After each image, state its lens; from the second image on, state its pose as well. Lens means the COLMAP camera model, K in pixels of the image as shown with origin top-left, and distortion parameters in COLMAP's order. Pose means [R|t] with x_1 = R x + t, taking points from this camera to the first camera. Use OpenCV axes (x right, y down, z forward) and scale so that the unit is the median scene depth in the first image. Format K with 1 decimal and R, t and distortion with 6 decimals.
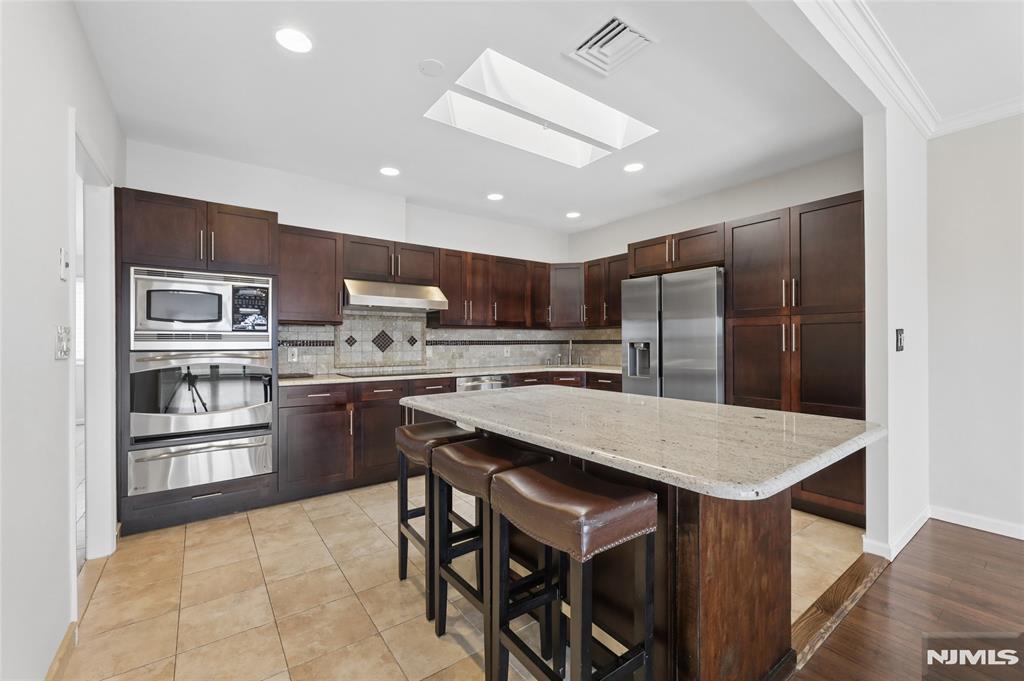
lens RADIAL K [[425.6, 0, 512.0], [0, 425.6, 340.5], [0, 0, 1]] dist [0.000067, -0.000057]
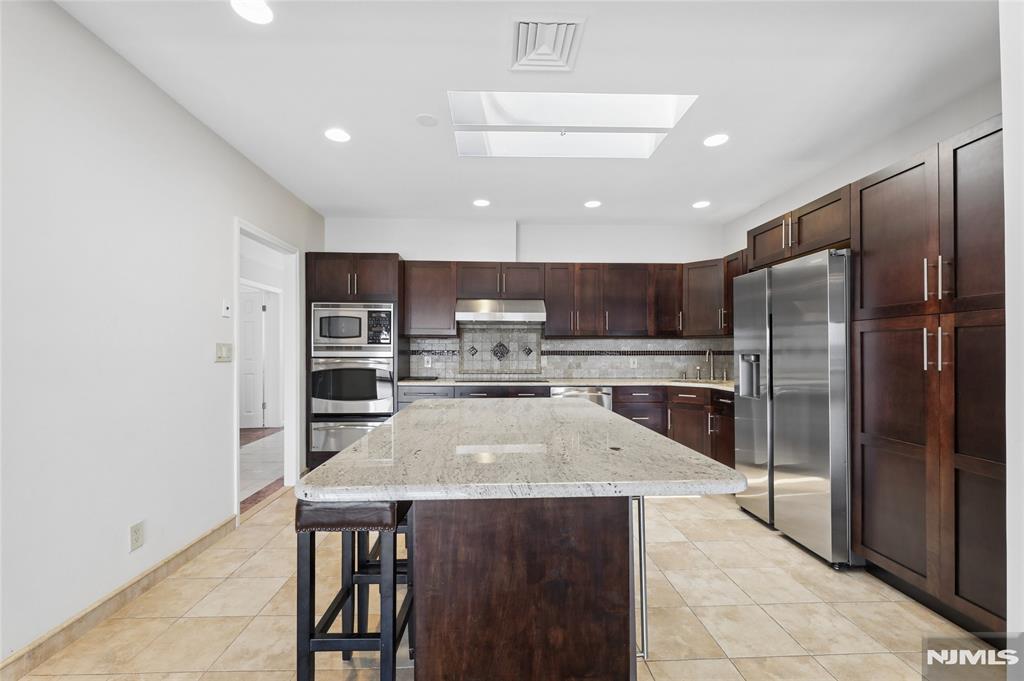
lens RADIAL K [[424.1, 0, 504.2], [0, 424.1, 347.8], [0, 0, 1]] dist [0.001388, -0.000012]
pose [[0.821830, 0.000014, -0.569733, 0.380441], [-0.001967, 0.999994, -0.002812, -0.004769], [0.569730, 0.003432, 0.821825, 0.092343]]
